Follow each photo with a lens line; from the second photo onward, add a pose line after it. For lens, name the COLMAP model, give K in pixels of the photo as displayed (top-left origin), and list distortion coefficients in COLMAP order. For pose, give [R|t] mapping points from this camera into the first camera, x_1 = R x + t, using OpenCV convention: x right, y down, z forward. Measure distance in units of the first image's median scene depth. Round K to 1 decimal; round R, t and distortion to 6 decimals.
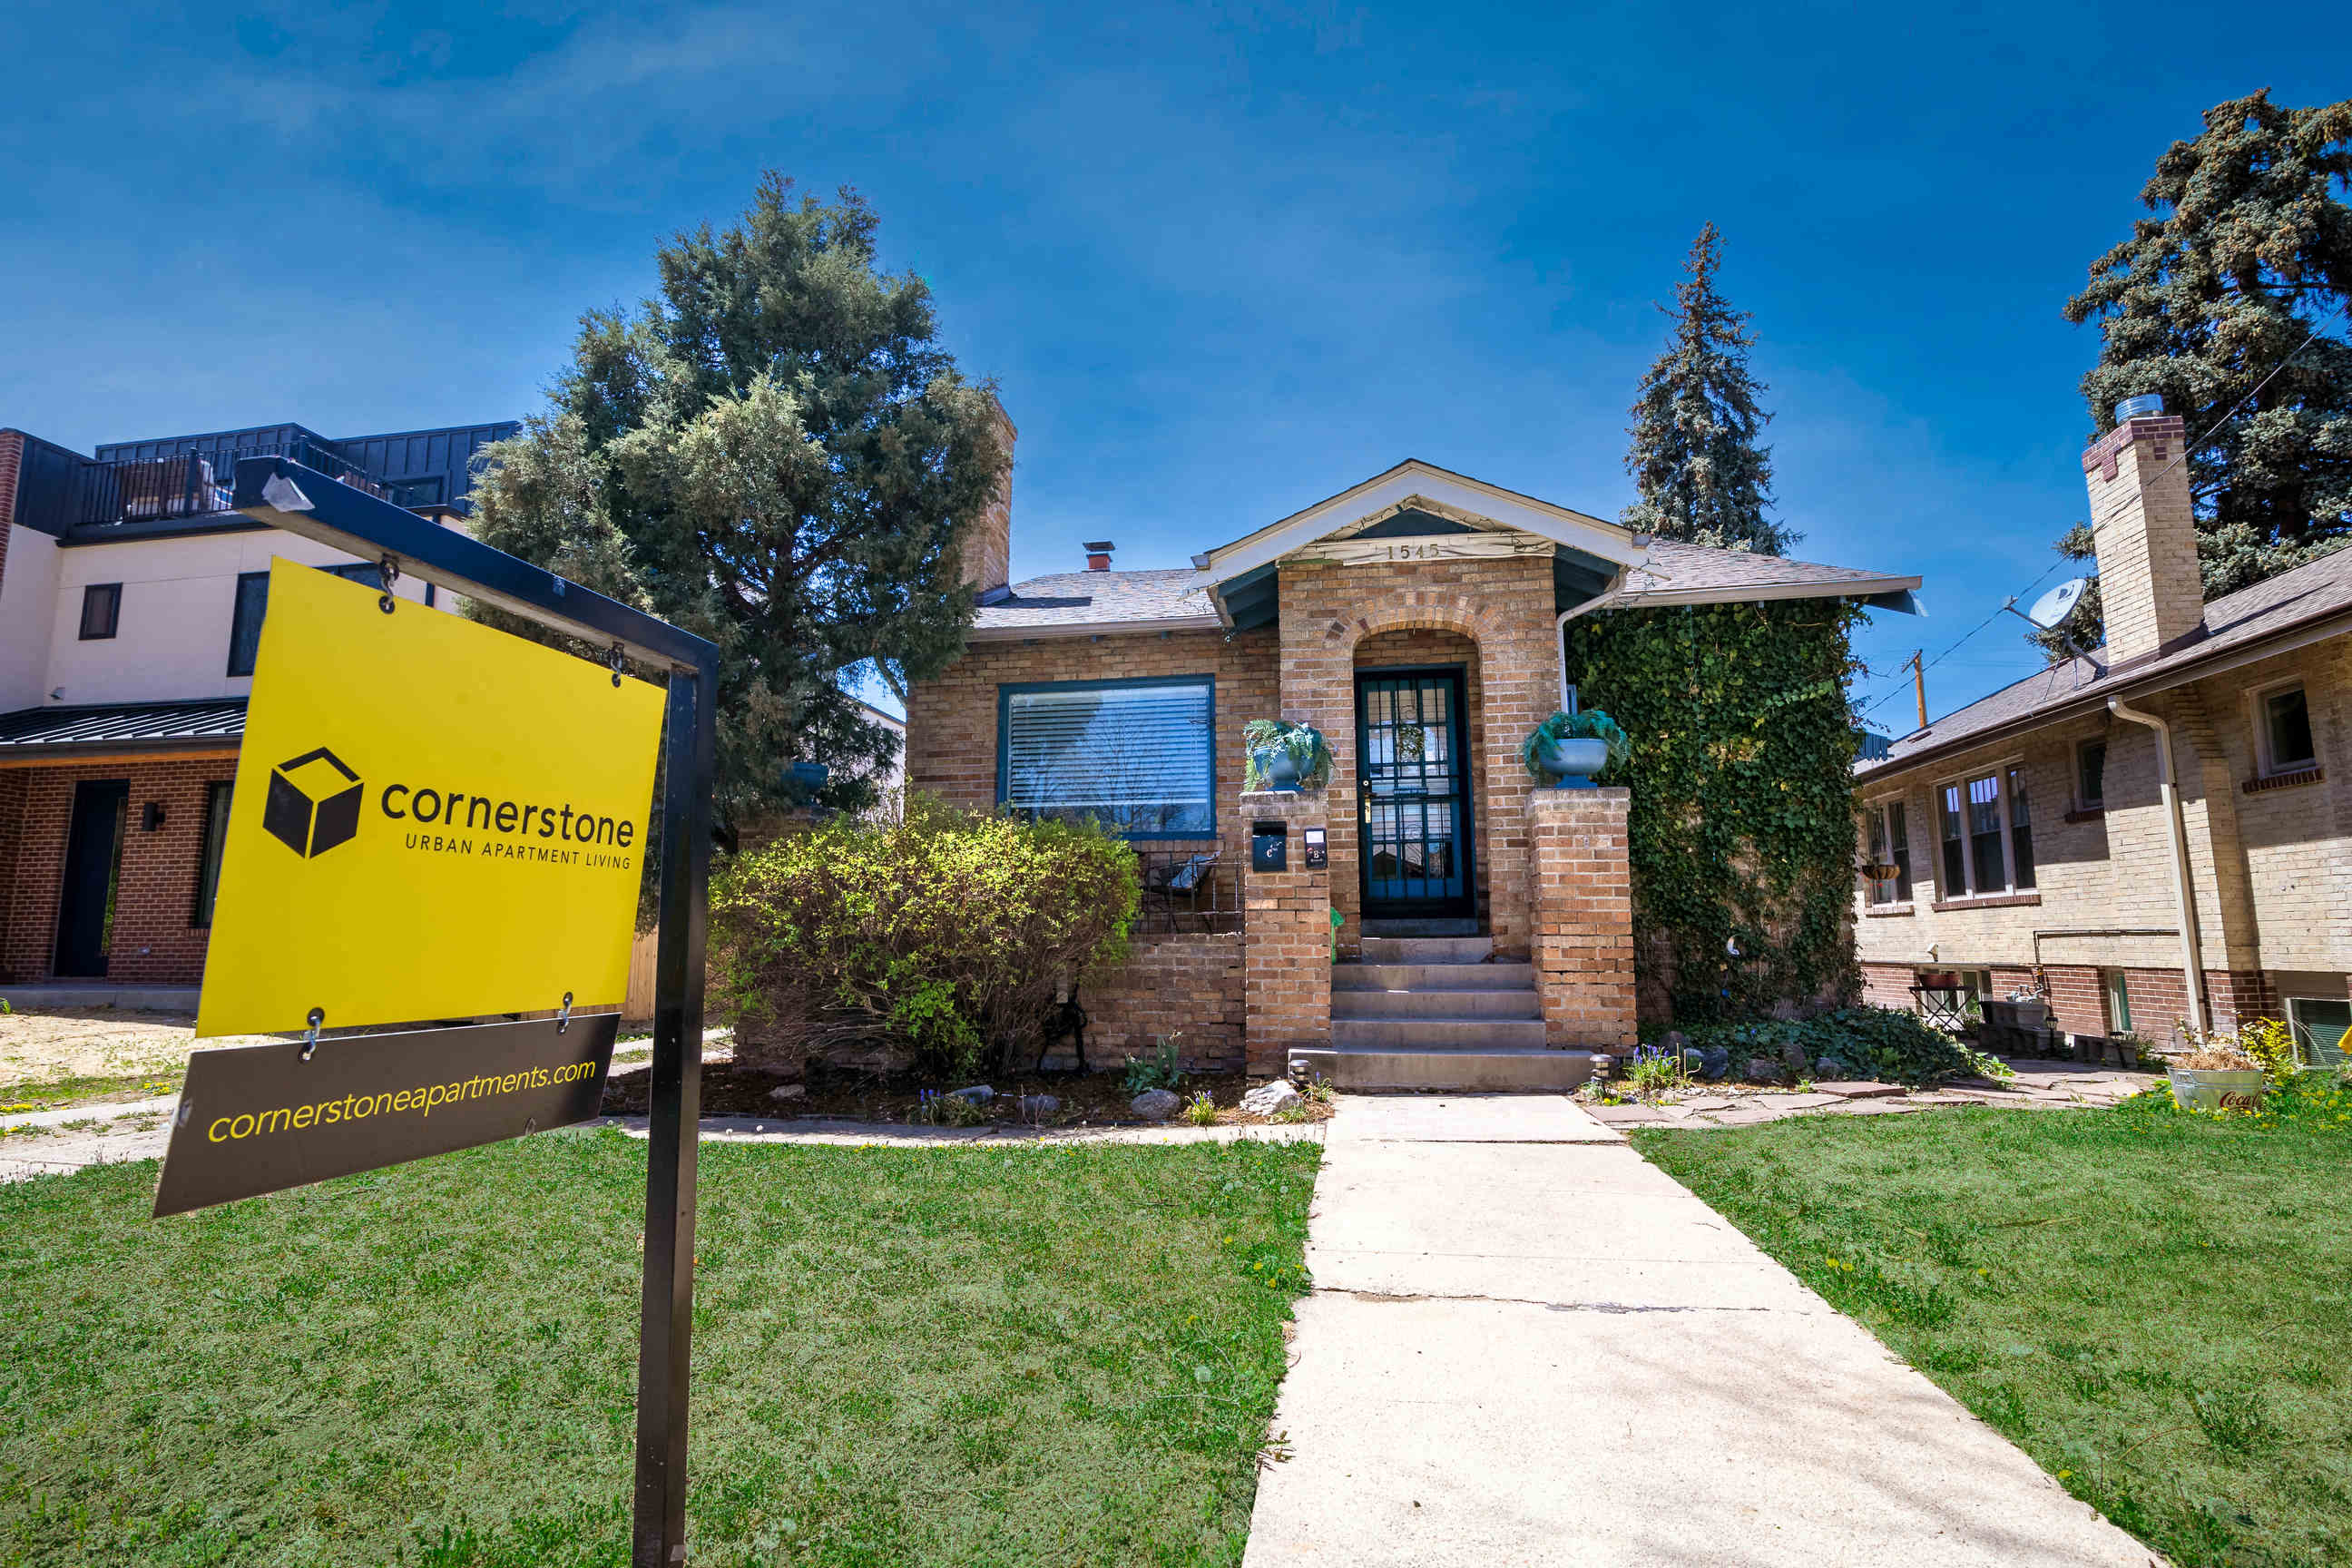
lens RADIAL K [[1139.9, 0, 1176.0], [0, 1139.9, 784.0], [0, 0, 1]] dist [-0.022567, 0.001067]
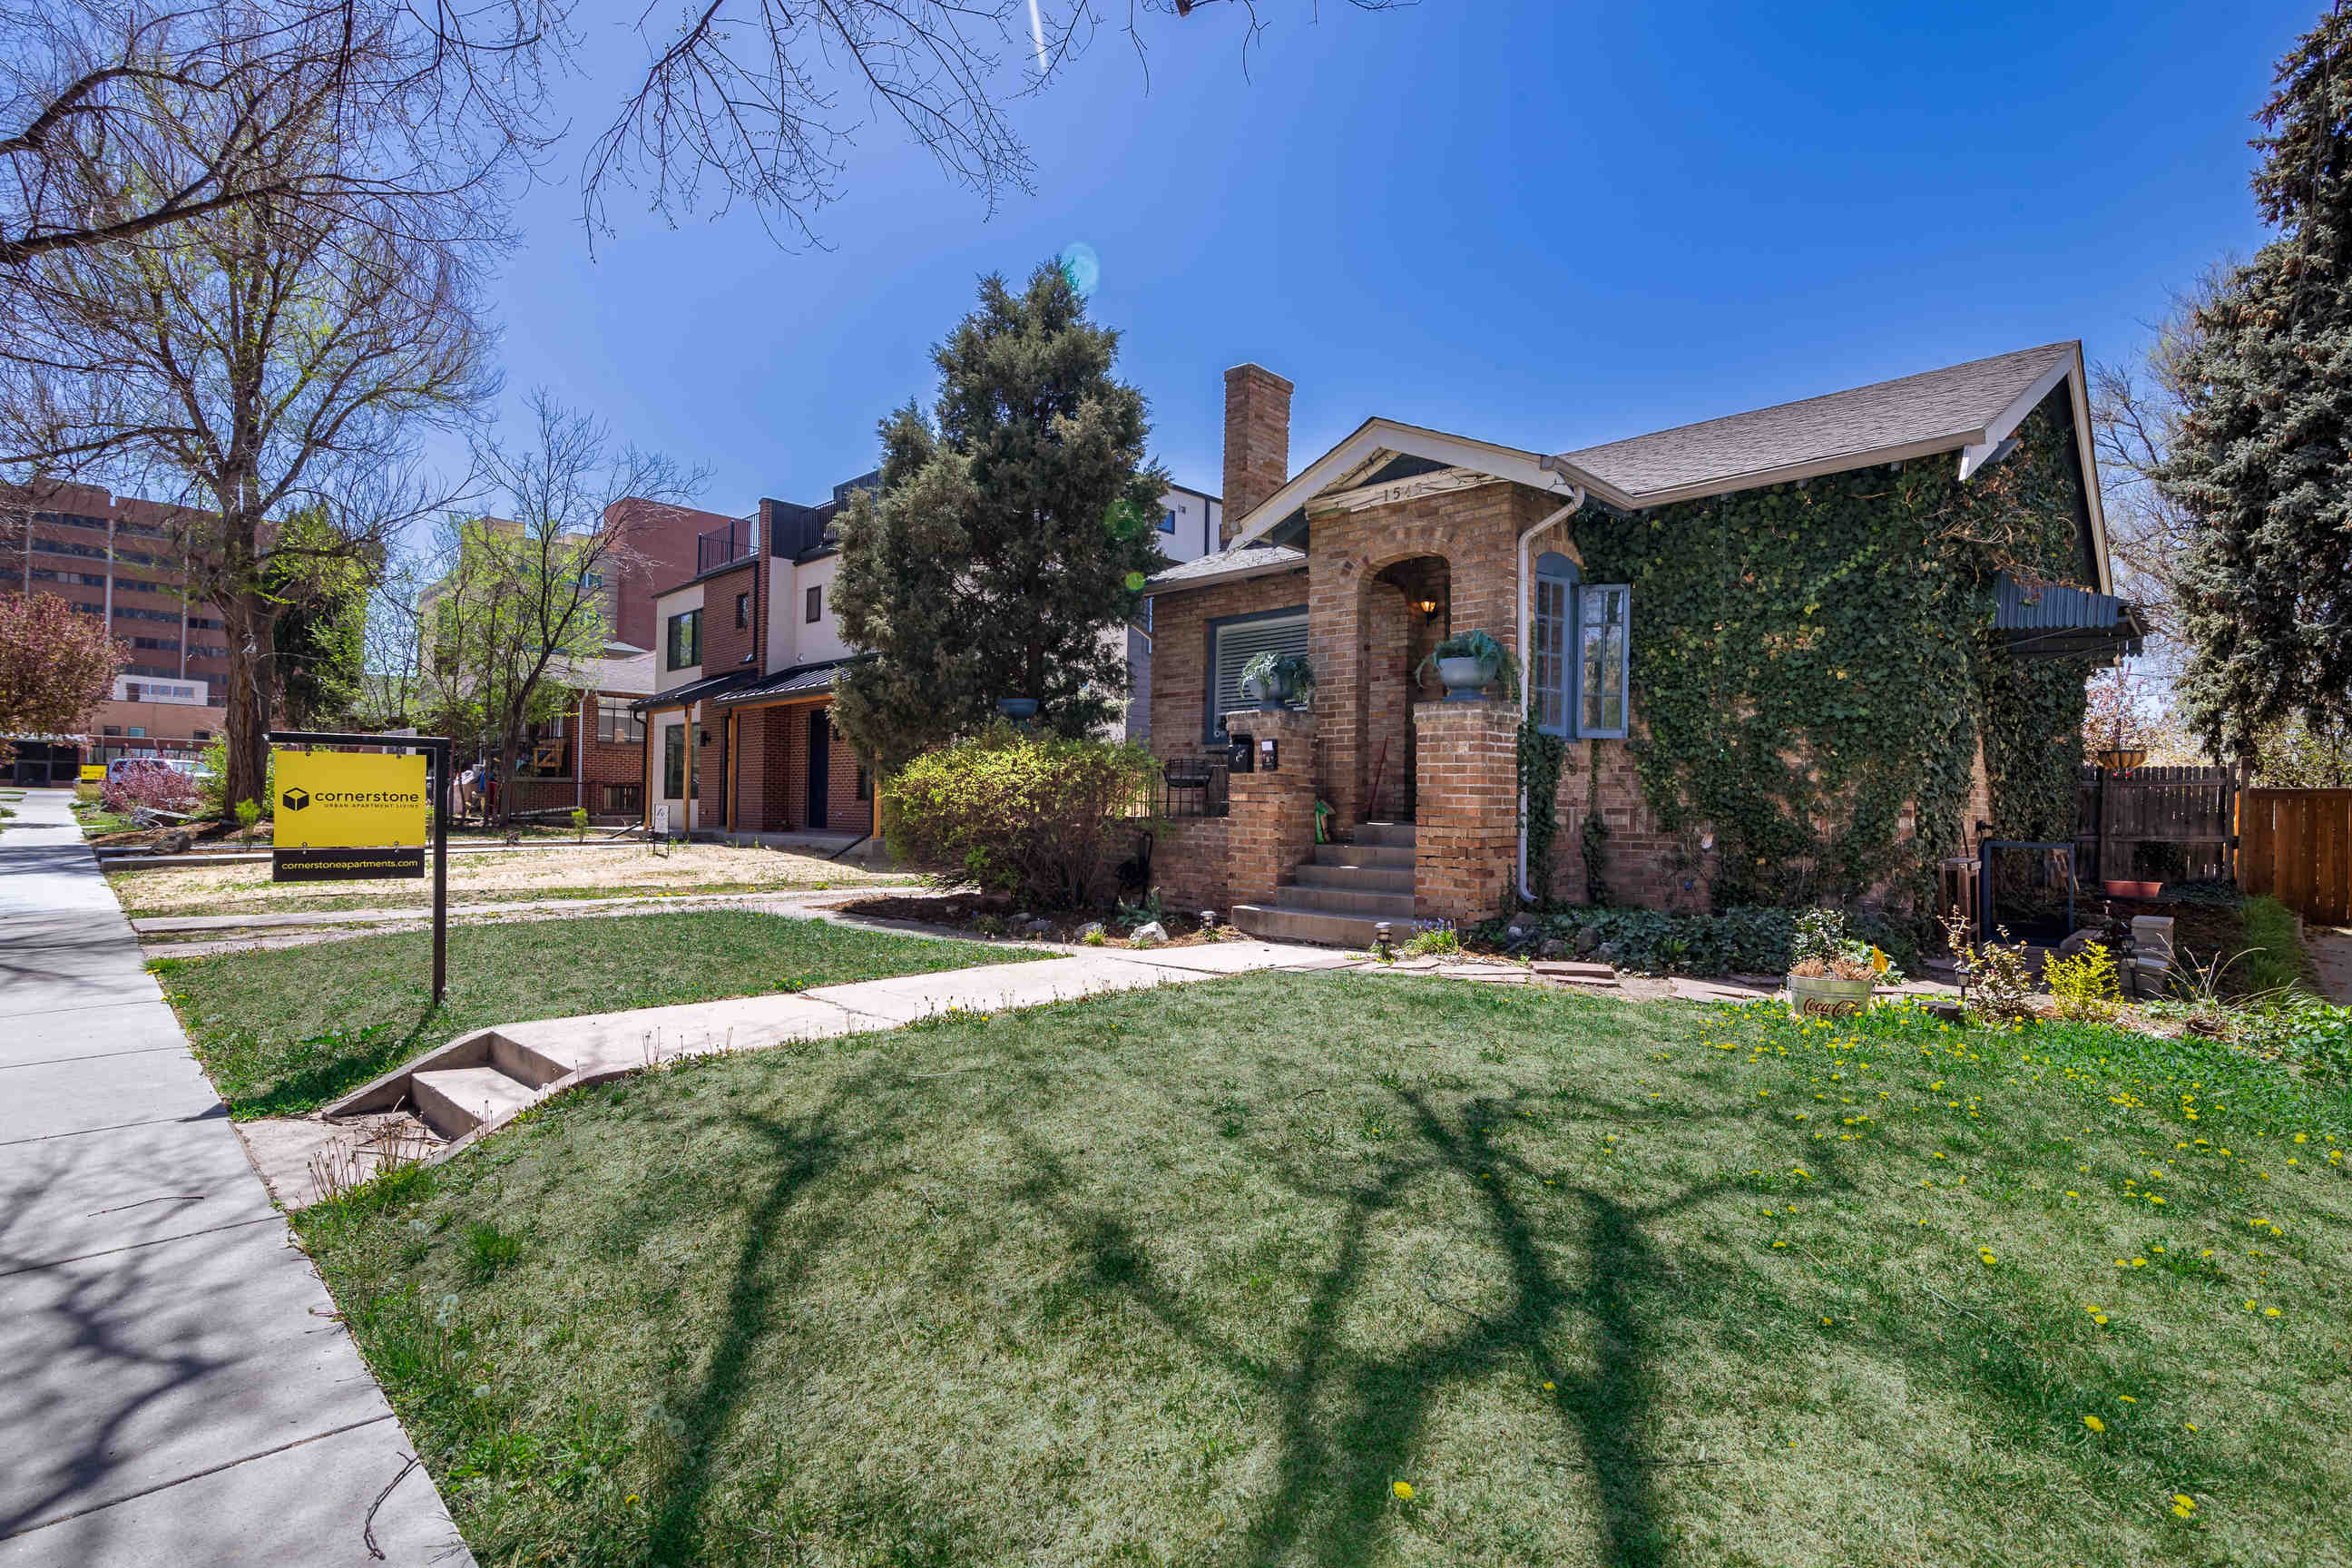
lens RADIAL K [[1139.9, 0, 1176.0], [0, 1139.9, 784.0], [0, 0, 1]] dist [-0.022567, 0.001067]
pose [[0.819407, 0.003079, -0.573203, 0.683249], [0.063770, 0.993288, 0.096496, -0.036749], [0.569653, -0.115623, 0.813711, -0.101158]]
